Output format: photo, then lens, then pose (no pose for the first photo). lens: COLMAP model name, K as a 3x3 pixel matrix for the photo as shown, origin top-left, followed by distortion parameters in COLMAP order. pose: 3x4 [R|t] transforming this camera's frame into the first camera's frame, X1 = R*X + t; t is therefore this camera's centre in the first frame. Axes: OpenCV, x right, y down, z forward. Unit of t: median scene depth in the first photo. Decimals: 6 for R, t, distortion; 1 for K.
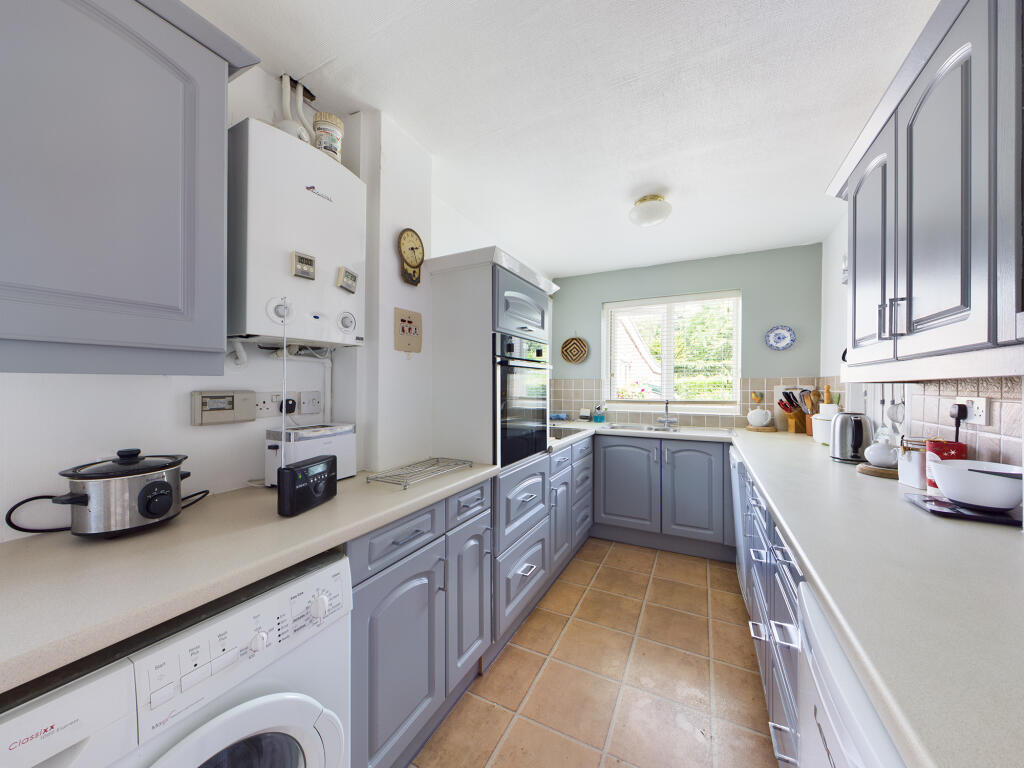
lens RADIAL K [[370.9, 0, 513.2], [0, 370.9, 384.6], [0, 0, 1]] dist [0.002687, 0.000246]
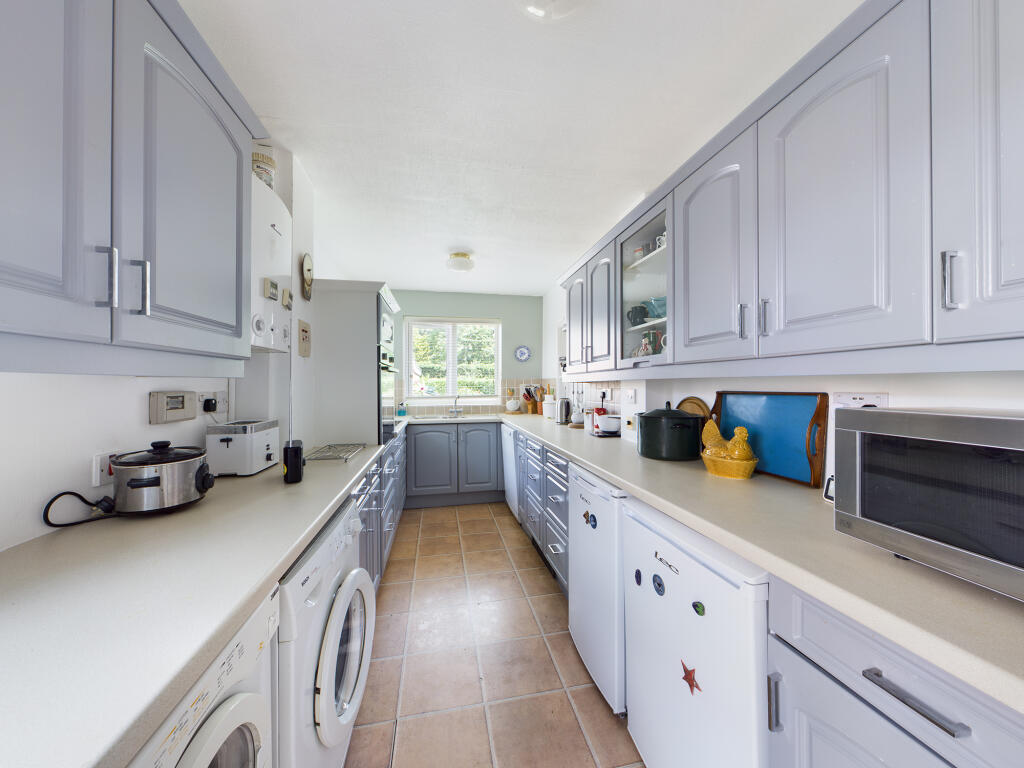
lens RADIAL K [[370.9, 0, 511.8], [0, 370.9, 383.3], [0, 0, 1]] dist [0.002687, 0.000246]
pose [[0.783474, -0.003499, 0.621415, -0.385179], [0.005220, 0.999986, -0.000951, -0.000268], [-0.621402, 0.003989, 0.783481, -0.256337]]
